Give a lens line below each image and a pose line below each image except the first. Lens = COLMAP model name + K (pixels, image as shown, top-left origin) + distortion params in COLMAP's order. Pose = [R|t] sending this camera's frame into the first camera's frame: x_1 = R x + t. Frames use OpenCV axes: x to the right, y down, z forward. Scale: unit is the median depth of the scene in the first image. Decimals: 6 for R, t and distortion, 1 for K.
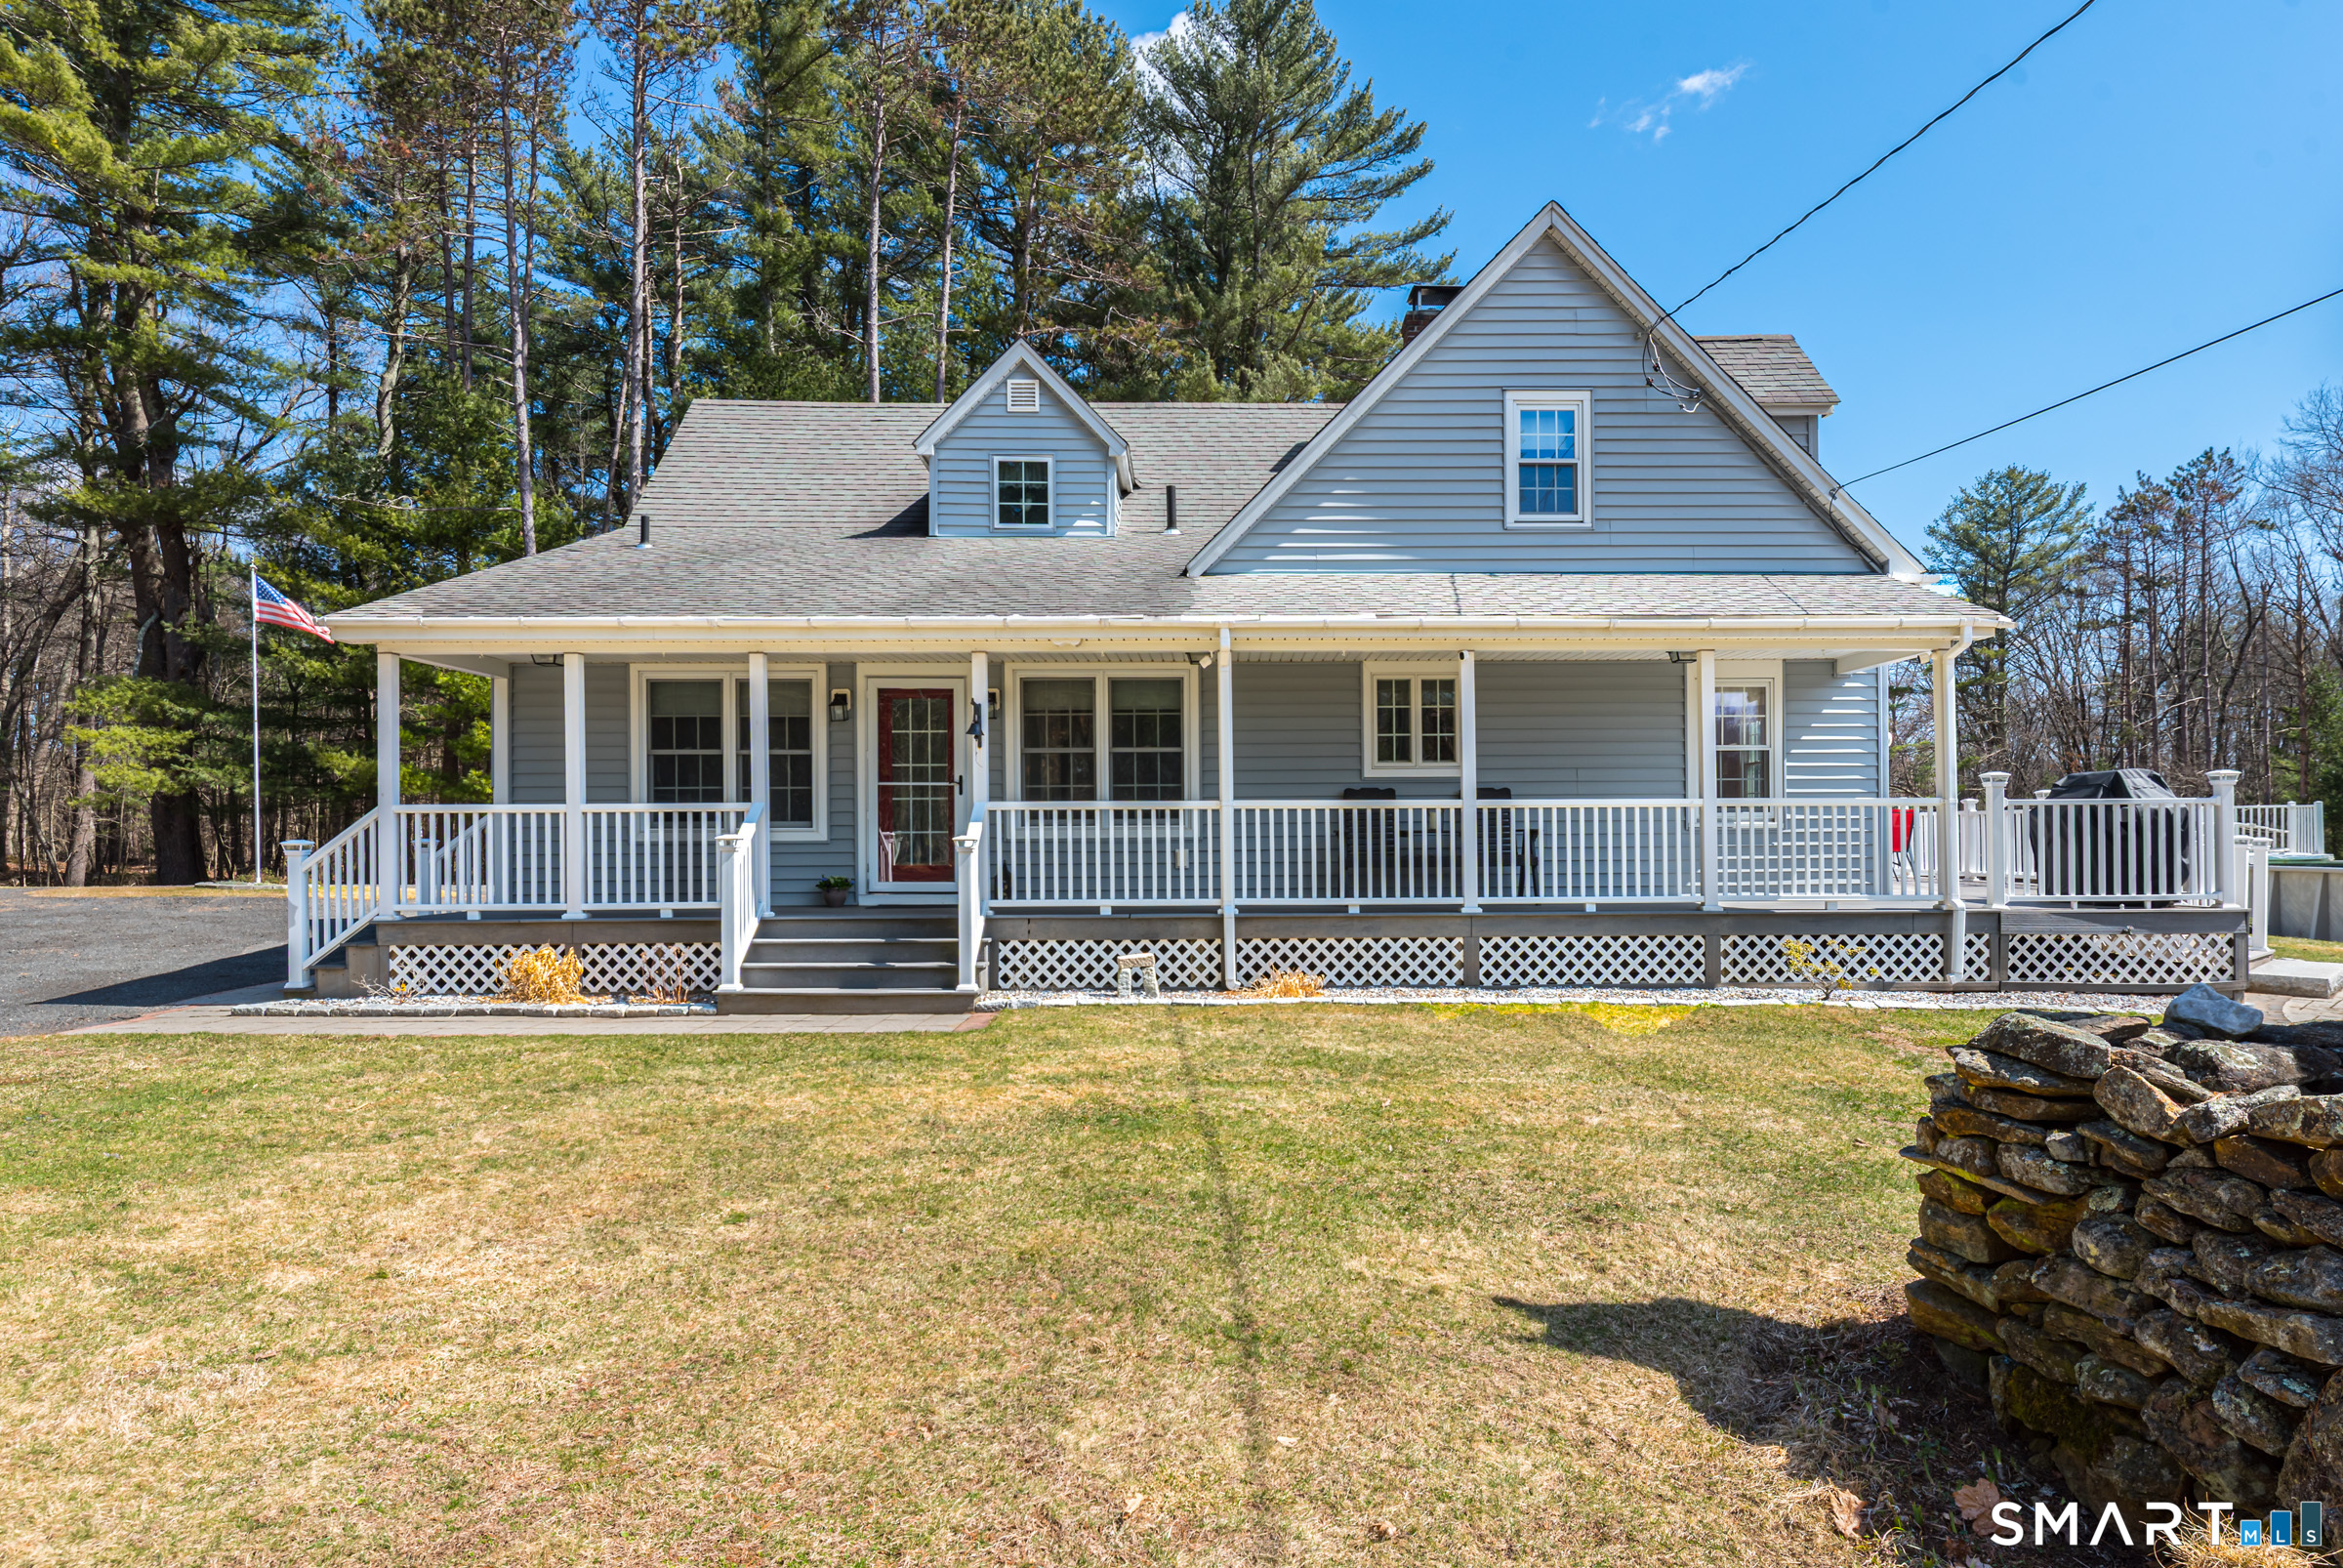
lens RADIAL K [[1289.4, 0, 1226.9], [0, 1289.4, 824.6], [0, 0, 1]] dist [-0.000966, 0.000263]
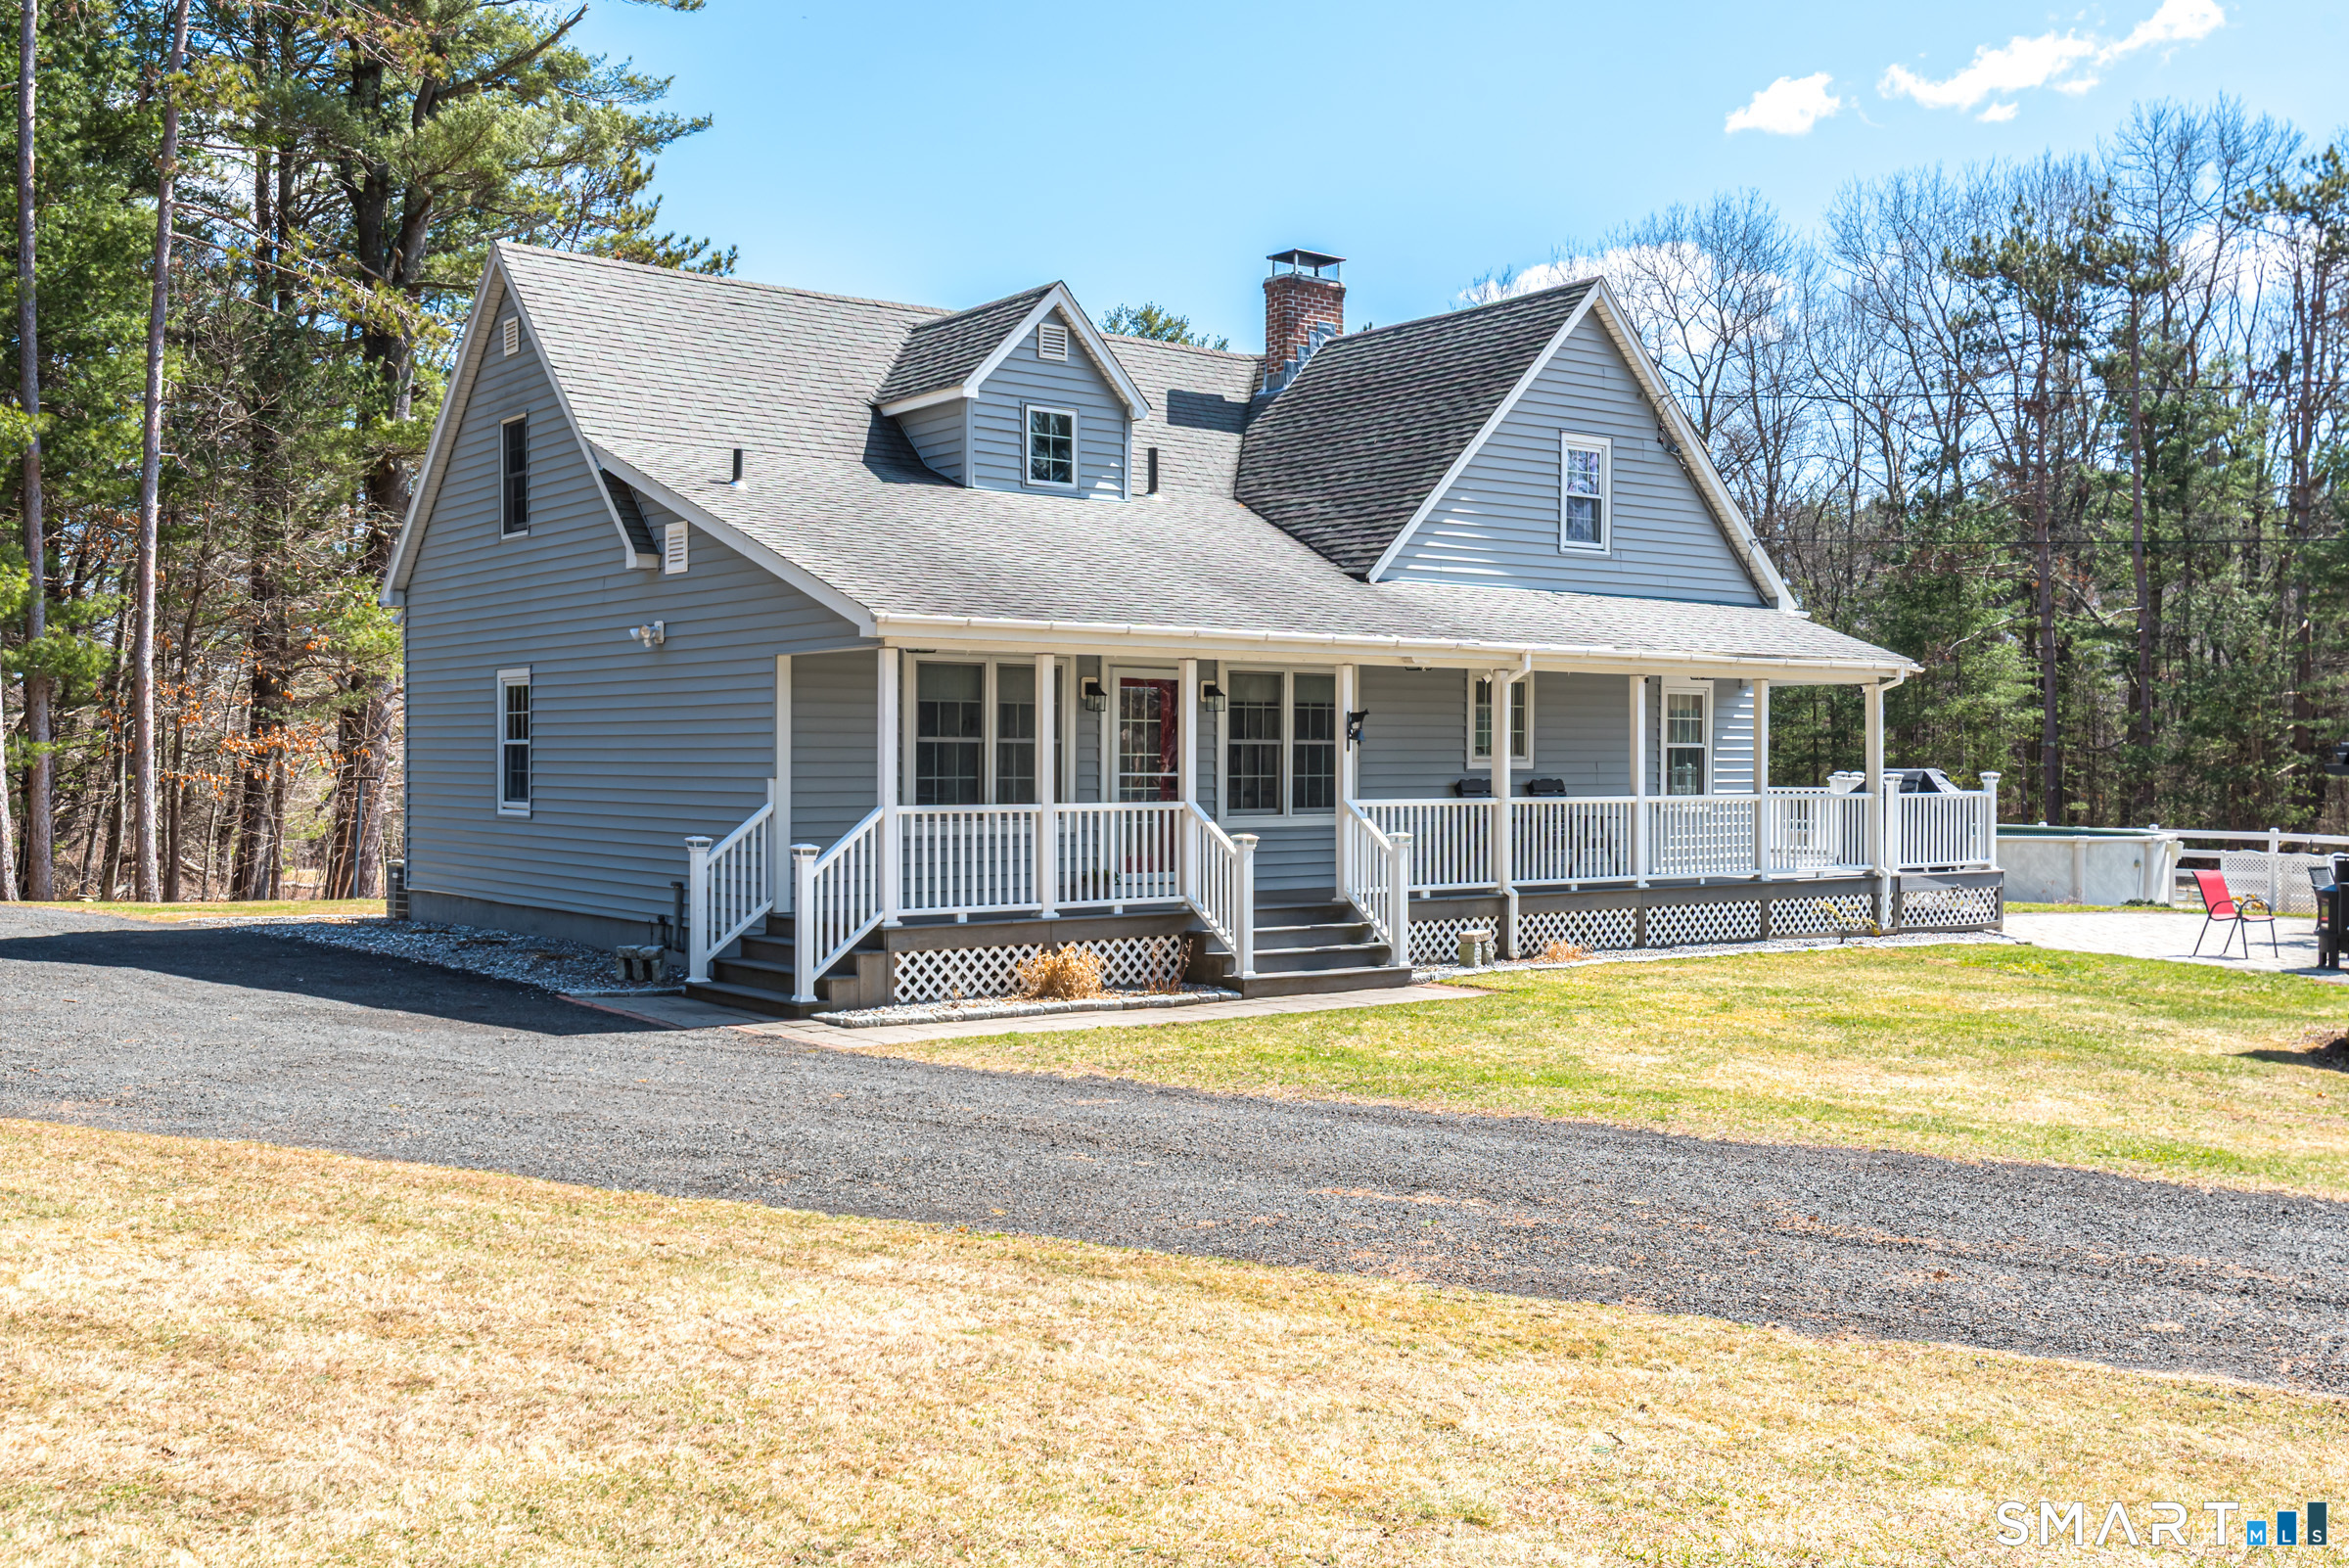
lens RADIAL K [[2177.2, 0, 1171.6], [0, 2177.2, 768.6], [0, 0, 1]] dist [-0.051319, 0.000000]
pose [[0.809834, 0.004934, 0.586638, -1.307838], [-0.004611, 0.999987, -0.002044, -0.036475], [-0.586641, -0.001049, 0.809847, -0.389565]]
